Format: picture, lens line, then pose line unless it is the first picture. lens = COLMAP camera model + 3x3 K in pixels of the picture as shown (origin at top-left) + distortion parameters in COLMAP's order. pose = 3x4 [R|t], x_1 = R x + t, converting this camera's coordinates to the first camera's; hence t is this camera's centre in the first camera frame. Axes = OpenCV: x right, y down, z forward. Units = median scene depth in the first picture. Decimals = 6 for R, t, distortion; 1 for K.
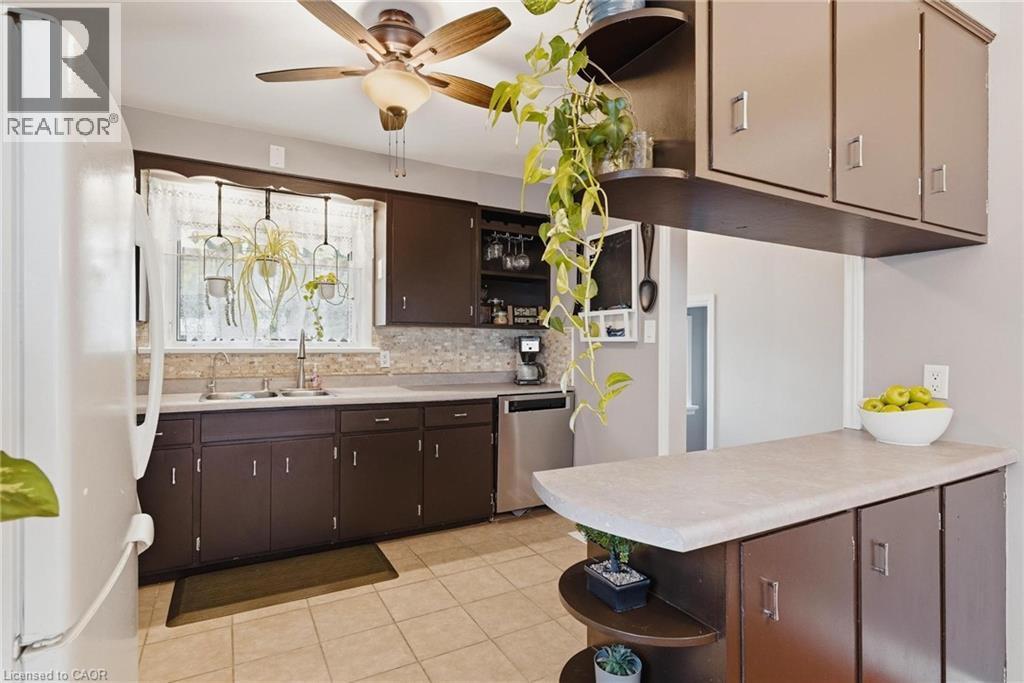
lens RADIAL K [[512.8, 0, 510.4], [0, 512.8, 343.9], [0, 0, 1]] dist [0.002260, 0.000144]
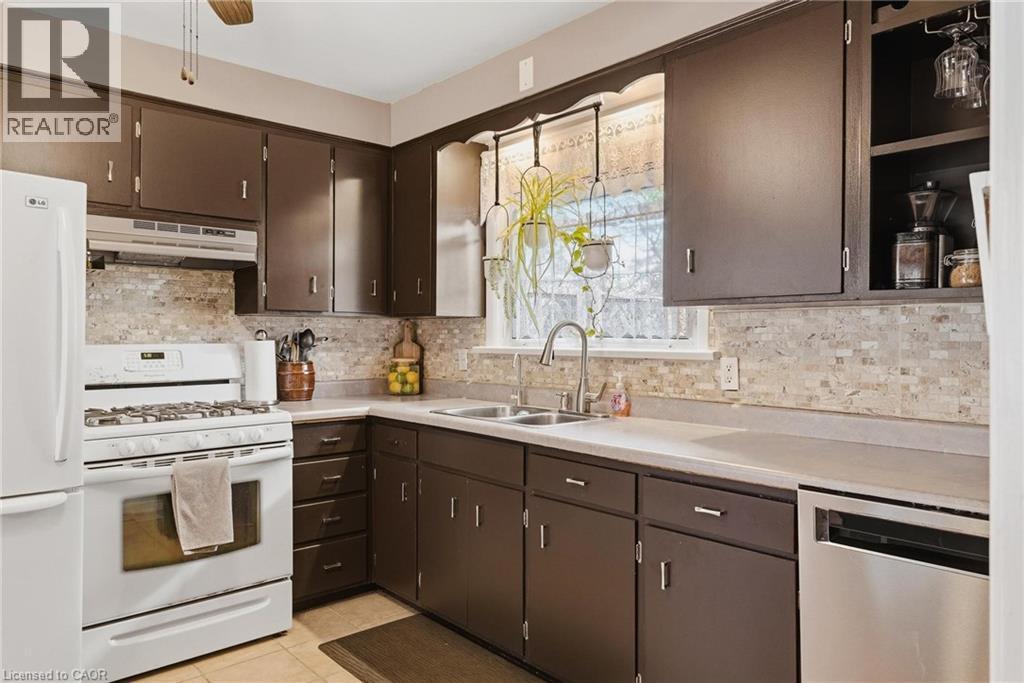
lens RADIAL K [[697.1, 0, 514.5], [0, 697.1, 340.1], [0, 0, 1]] dist [-0.006304, 0.011343]
pose [[0.219703, -0.005462, -0.975551, 0.397973], [-0.010327, 0.999915, -0.007924, 0.004221], [0.975512, 0.011816, 0.219628, 0.664640]]
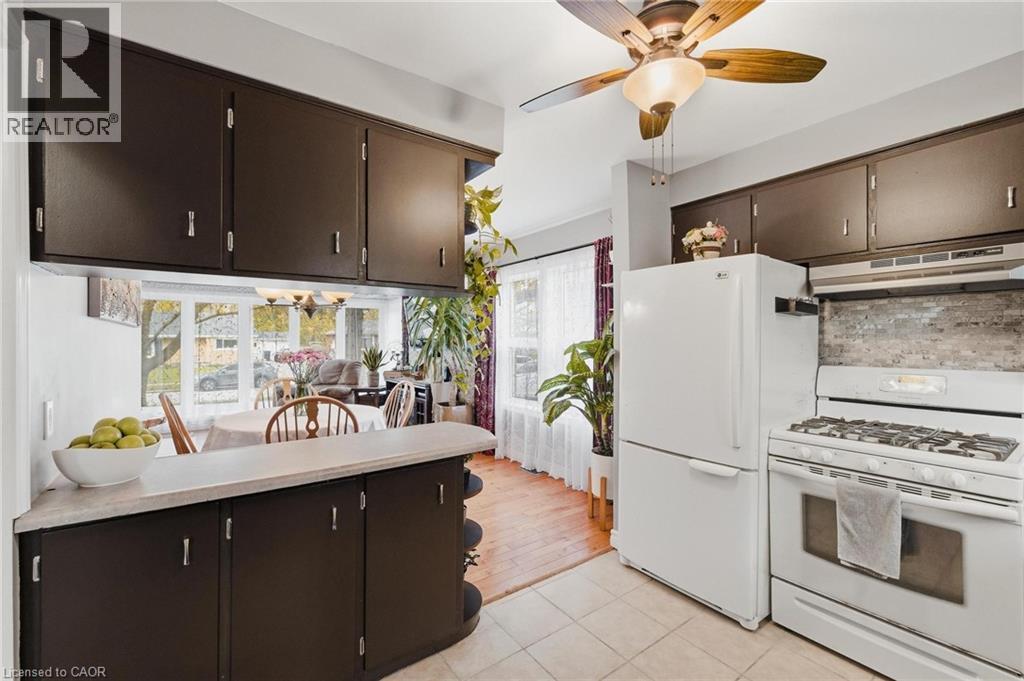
lens RADIAL K [[432.2, 0, 504.4], [0, 432.2, 340.6], [0, 0, 1]] dist [0.003341, -0.000018]
pose [[-0.993810, -0.007360, -0.110846, 0.074756], [-0.008789, 0.999884, 0.012413, -0.032262], [0.110742, 0.013310, -0.993760, 0.928349]]
